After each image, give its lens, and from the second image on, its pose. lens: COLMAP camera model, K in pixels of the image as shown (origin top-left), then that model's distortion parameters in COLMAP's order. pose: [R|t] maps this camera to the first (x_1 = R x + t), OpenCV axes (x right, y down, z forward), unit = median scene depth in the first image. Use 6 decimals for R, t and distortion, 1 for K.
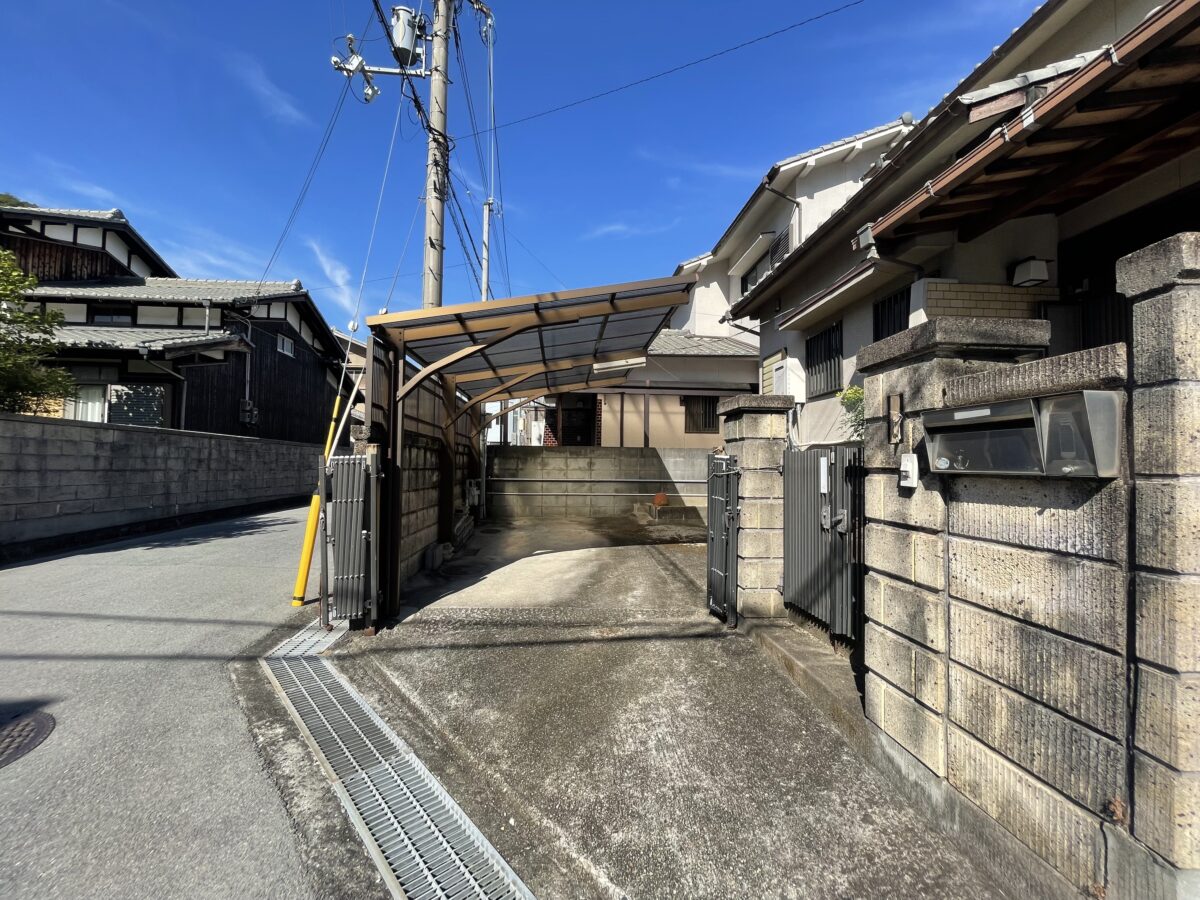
lens RADIAL K [[487.6, 0, 591.4], [0, 487.6, 454.0], [0, 0, 1]] dist [-0.001462, -0.000919]
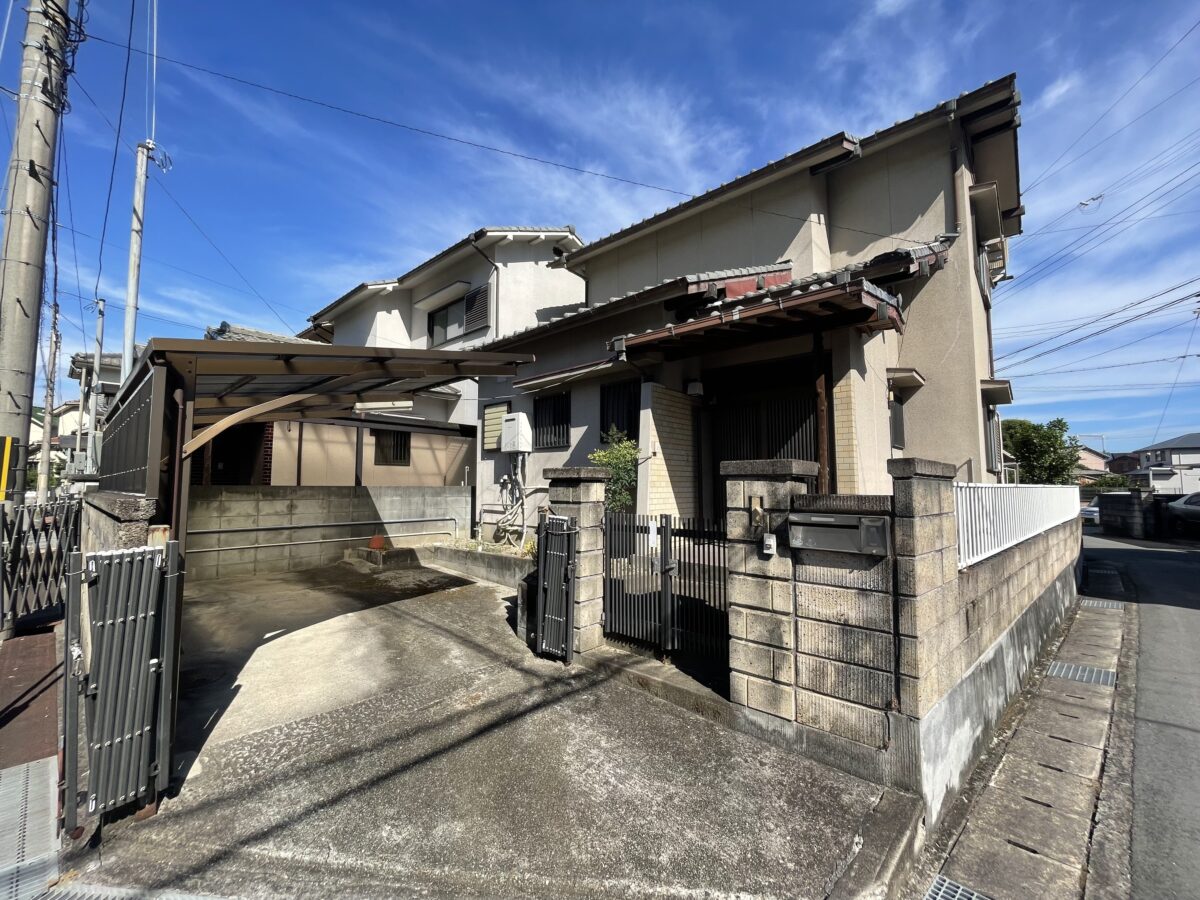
lens RADIAL K [[487.6, 0, 591.4], [0, 487.6, 454.0], [0, 0, 1]] dist [-0.001462, -0.000919]
pose [[0.722260, 0.037273, 0.690617, -0.727188], [-0.013278, 0.999110, -0.040036, -0.150476], [-0.691494, 0.019747, 0.722112, 0.146401]]
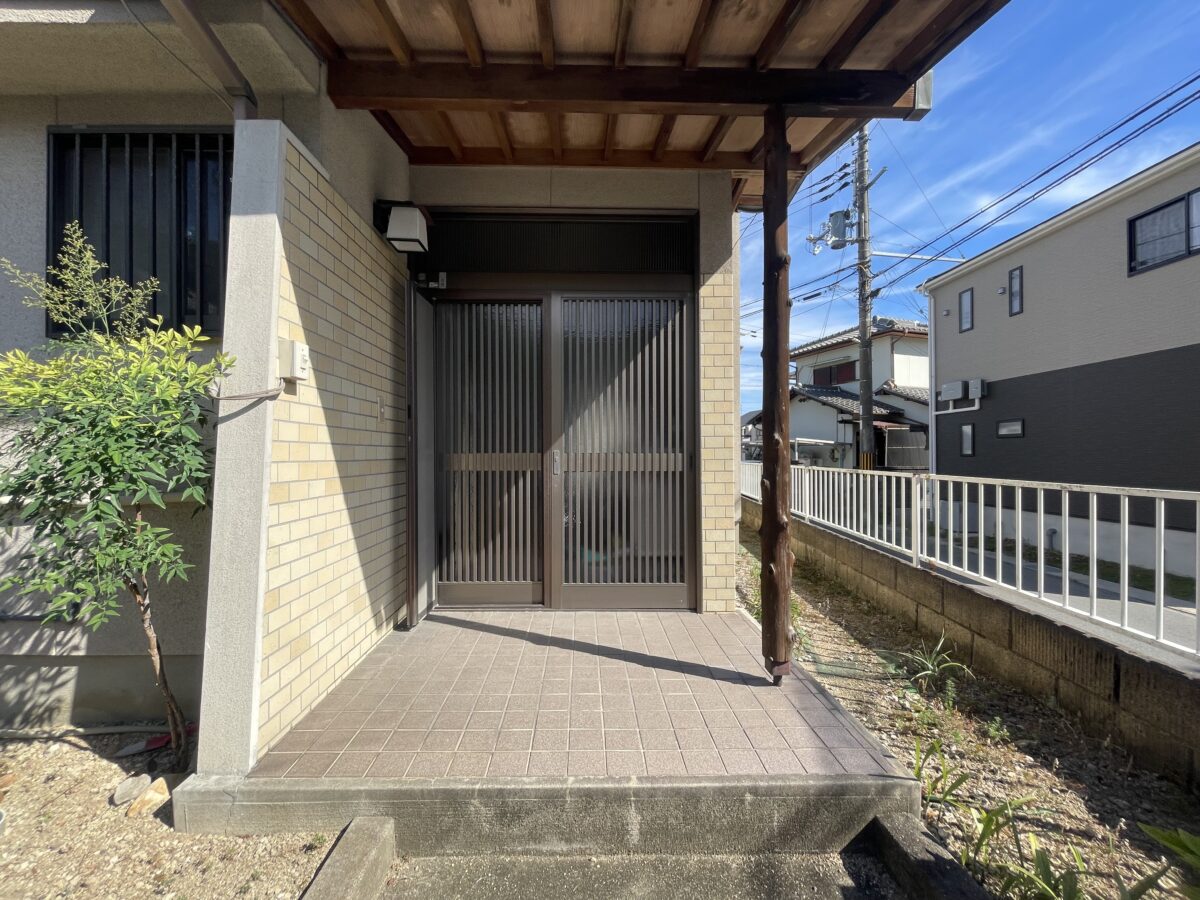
lens RADIAL K [[487.6, 0, 591.4], [0, 487.6, 454.0], [0, 0, 1]] dist [-0.001462, -0.000919]
pose [[0.064510, -0.009342, 0.997873, 0.514743], [-0.030199, 0.999480, 0.011309, -0.176504], [-0.997460, -0.030865, 0.064195, 1.207926]]
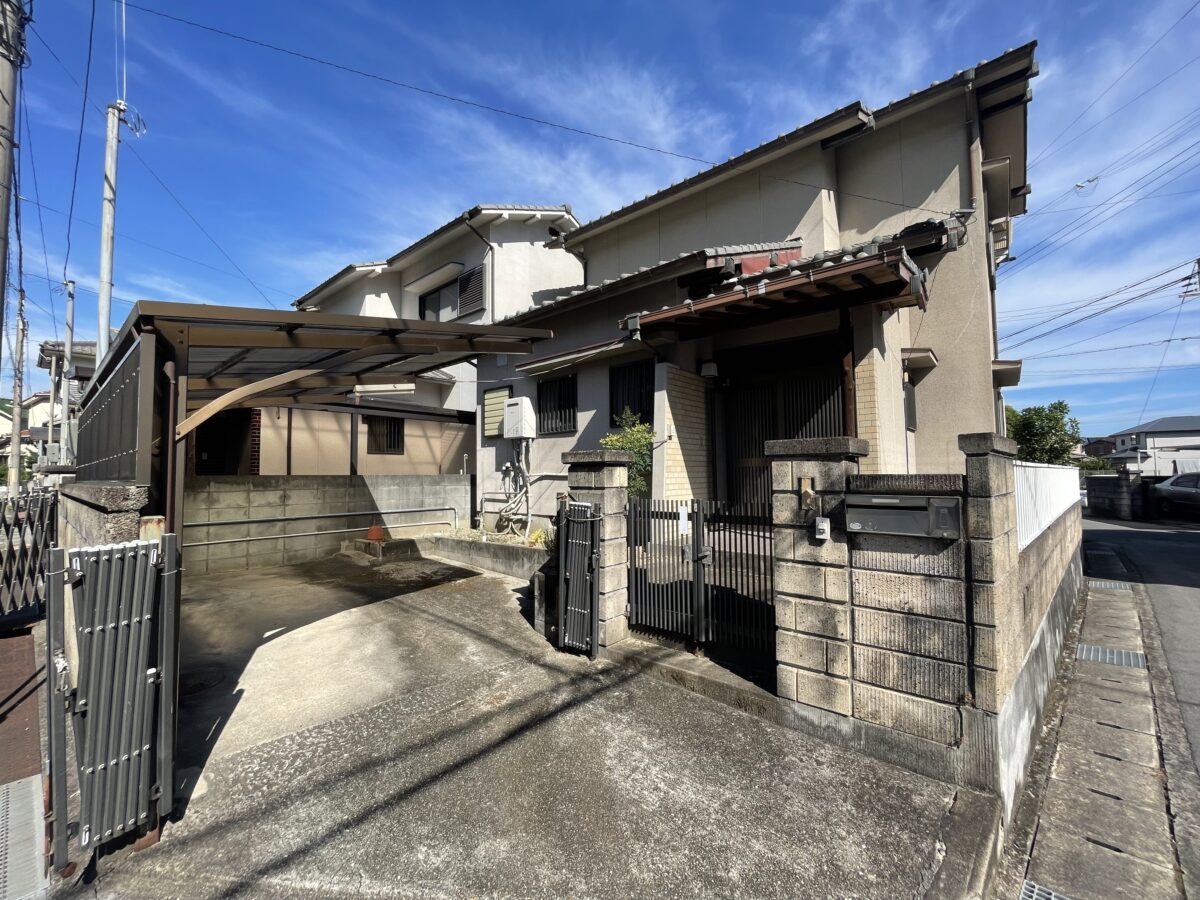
lens RADIAL K [[487.6, 0, 591.4], [0, 487.6, 454.0], [0, 0, 1]] dist [-0.001462, -0.000919]
pose [[0.703704, 0.014955, 0.710336, -0.740389], [-0.003104, 0.999834, -0.017975, -0.130614], [-0.710487, 0.010444, 0.703633, 0.310552]]
